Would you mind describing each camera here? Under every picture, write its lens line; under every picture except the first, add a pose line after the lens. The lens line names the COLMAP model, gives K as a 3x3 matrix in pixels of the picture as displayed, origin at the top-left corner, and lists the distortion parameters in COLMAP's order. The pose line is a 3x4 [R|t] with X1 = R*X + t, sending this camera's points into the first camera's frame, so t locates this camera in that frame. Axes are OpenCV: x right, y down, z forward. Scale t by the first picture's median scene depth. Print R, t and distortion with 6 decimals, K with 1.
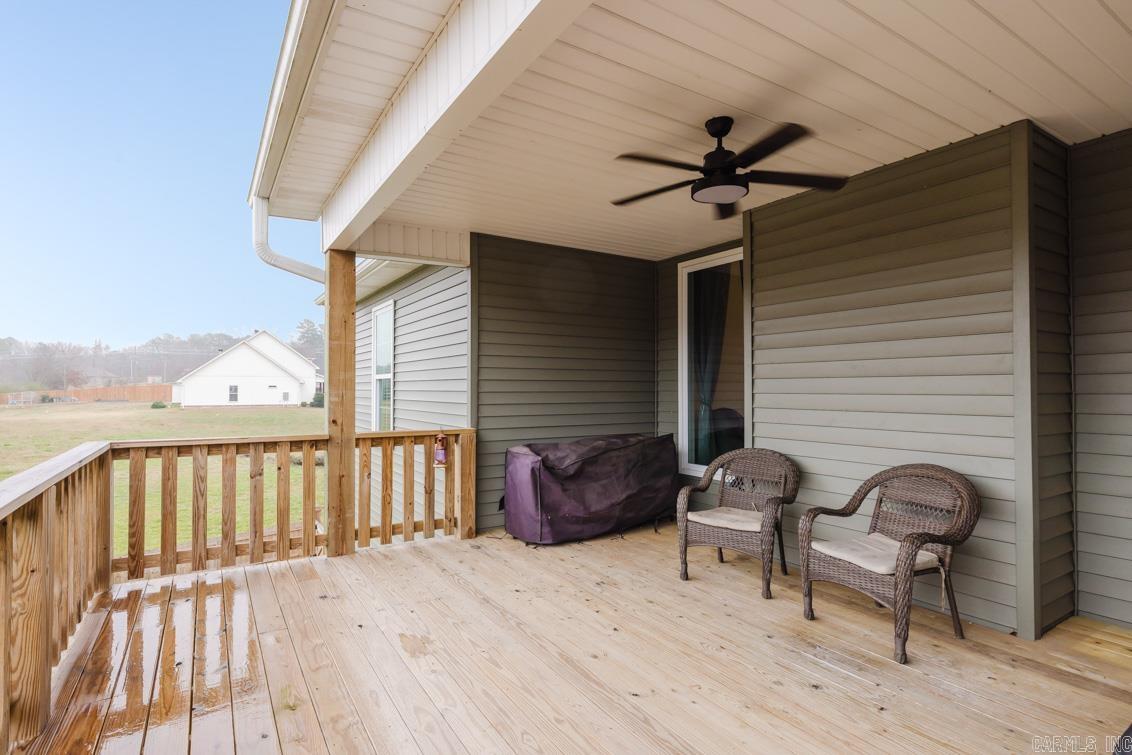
lens RADIAL K [[564.4, 0, 561.8], [0, 564.4, 379.0], [0, 0, 1]] dist [-0.004113, -0.000243]
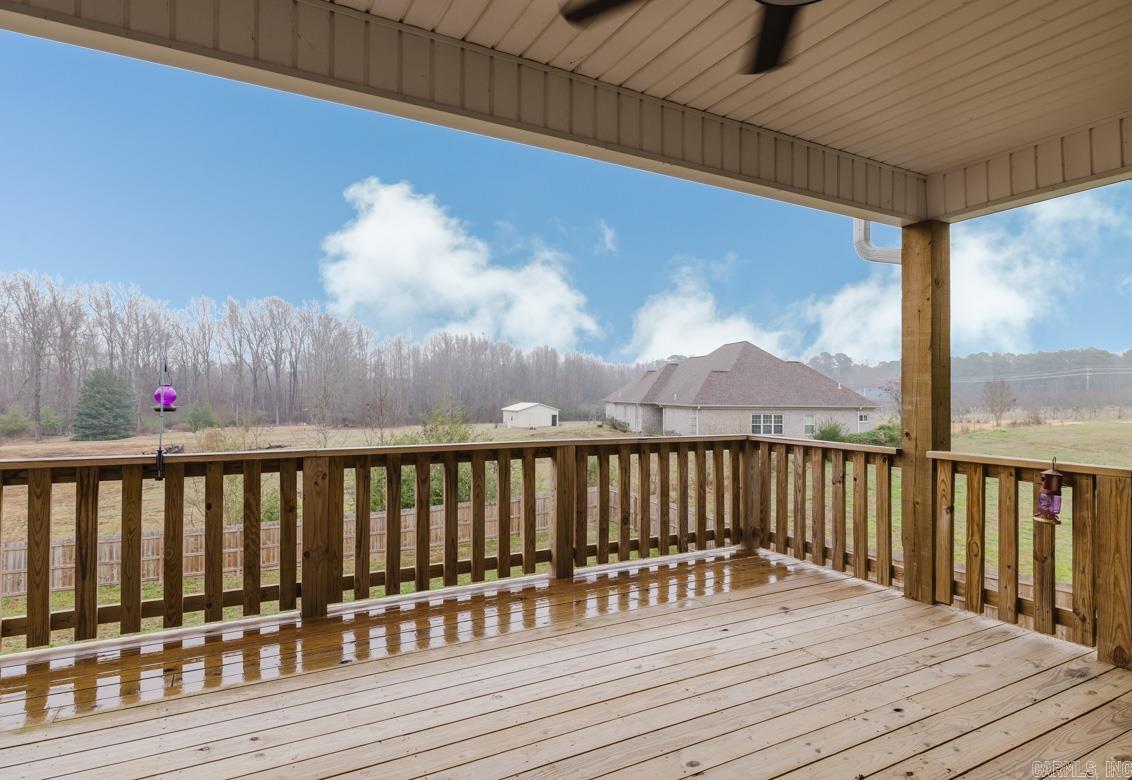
lens RADIAL K [[638.7, 0, 568.5], [0, 638.7, 390.5], [0, 0, 1]] dist [-0.004957, 0.001815]
pose [[-0.062077, -0.004197, -0.998063, 0.682340], [0.007633, 0.999960, -0.004679, 0.013957], [0.998042, -0.007909, -0.062043, 0.685043]]
